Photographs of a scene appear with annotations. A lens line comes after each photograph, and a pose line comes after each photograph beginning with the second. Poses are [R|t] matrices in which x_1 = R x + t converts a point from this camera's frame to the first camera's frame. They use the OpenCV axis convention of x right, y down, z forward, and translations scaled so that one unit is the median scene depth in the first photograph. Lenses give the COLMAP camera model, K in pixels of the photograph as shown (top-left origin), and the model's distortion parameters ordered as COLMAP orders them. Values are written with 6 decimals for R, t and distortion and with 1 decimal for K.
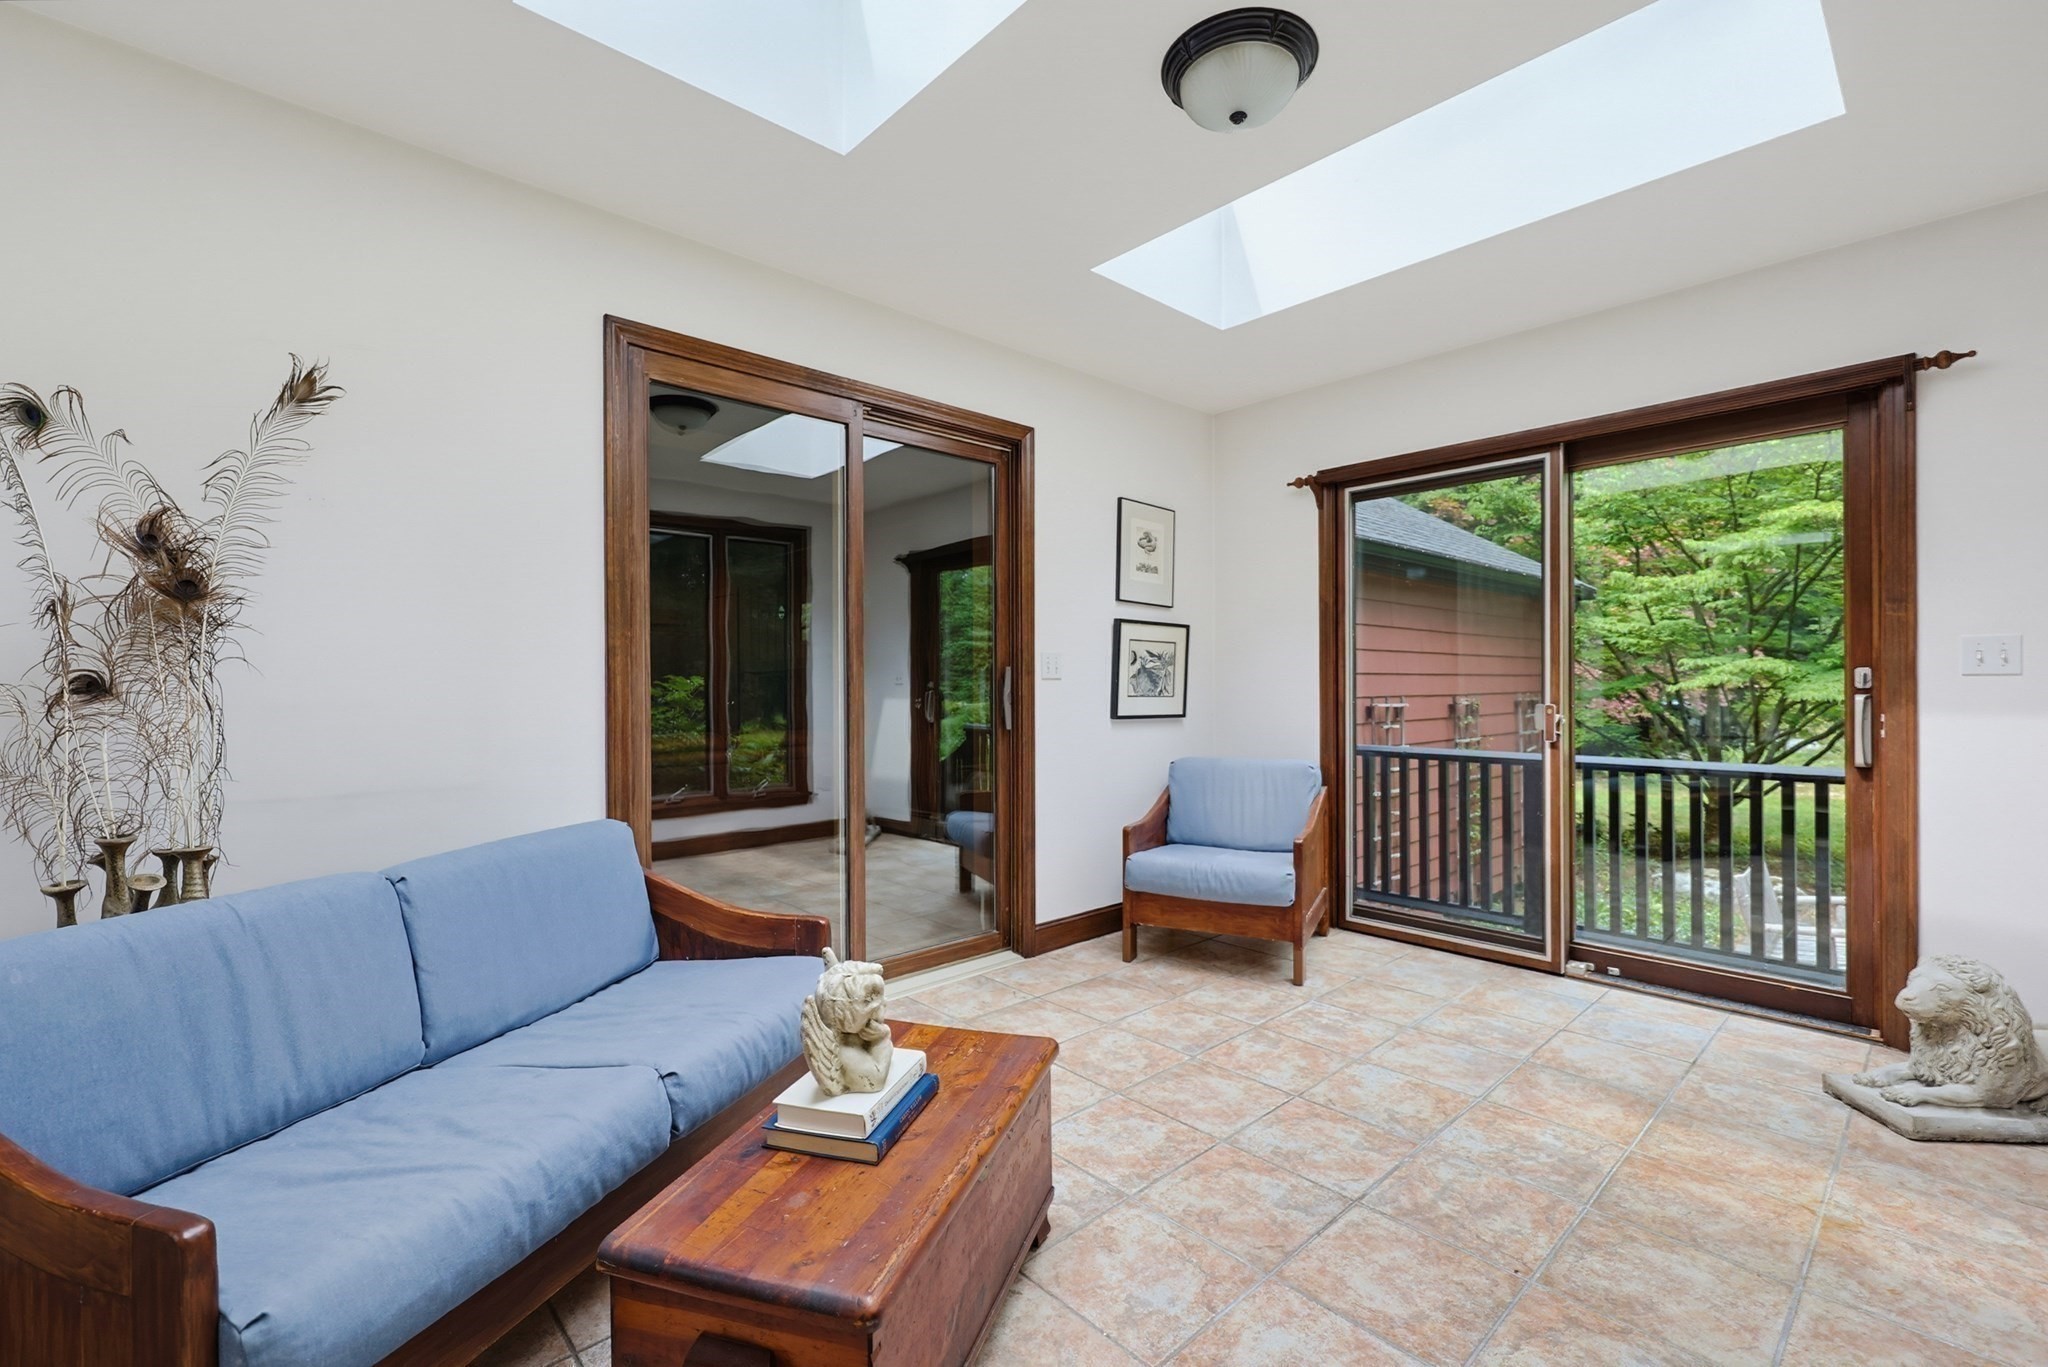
lens RADIAL K [[887.2, 0, 1033.0], [0, 887.2, 689.6], [0, 0, 1]] dist [-0.004417, 0.000183]
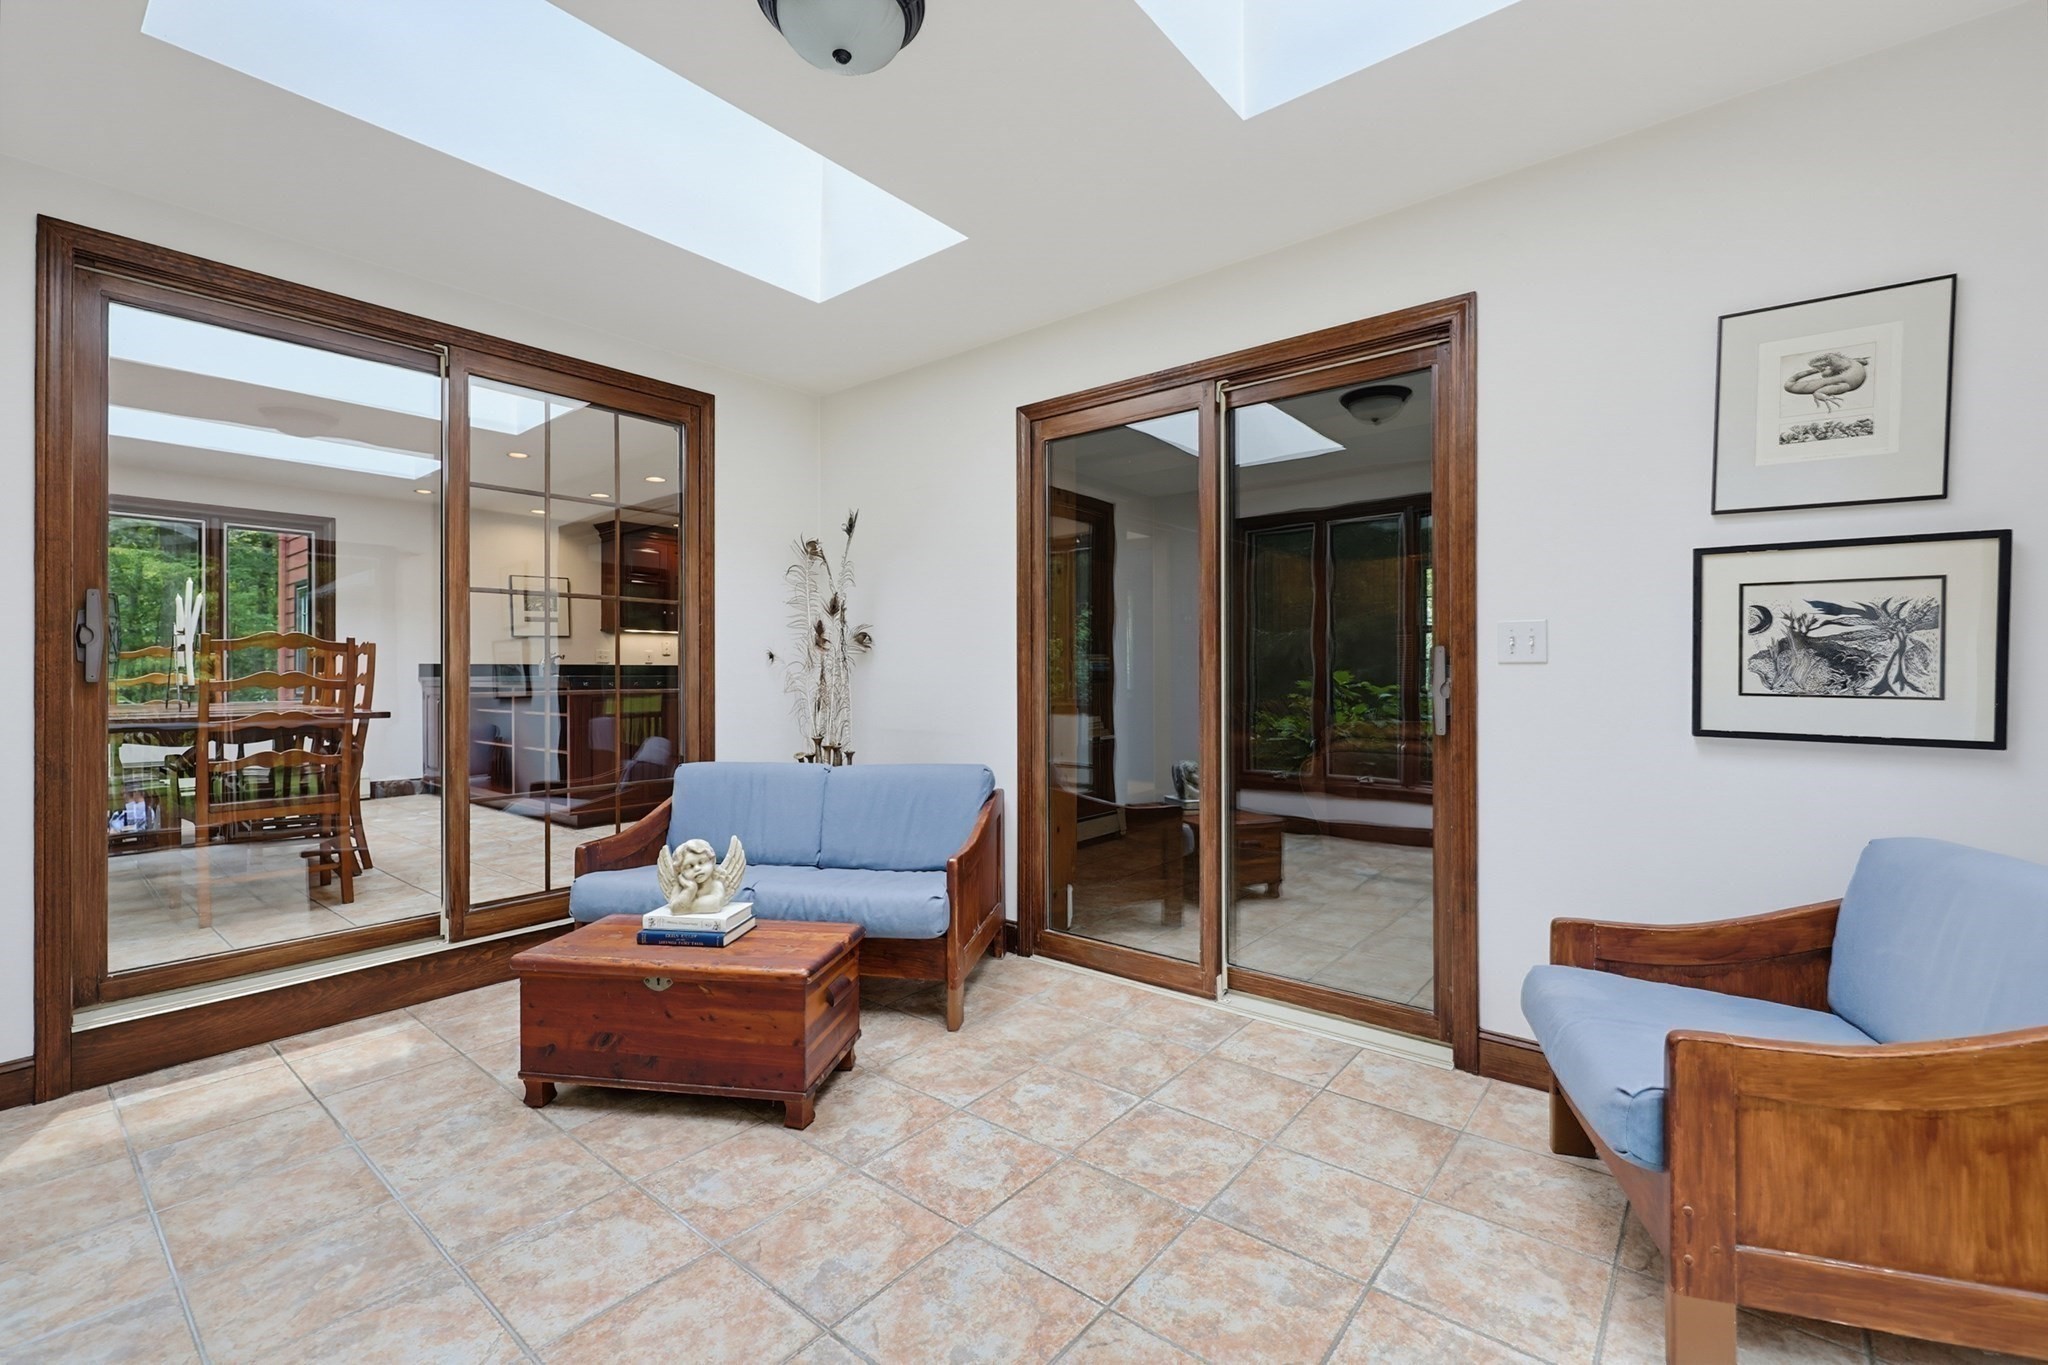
lens RADIAL K [[887.2, 0, 1030.4], [0, 887.2, 672.4], [0, 0, 1]] dist [-0.004417, 0.000183]
pose [[0.125686, 0.004397, -0.992060, 0.709597], [-0.002942, 0.999987, 0.004059, -0.007660], [0.992066, 0.002408, 0.125697, 0.654966]]
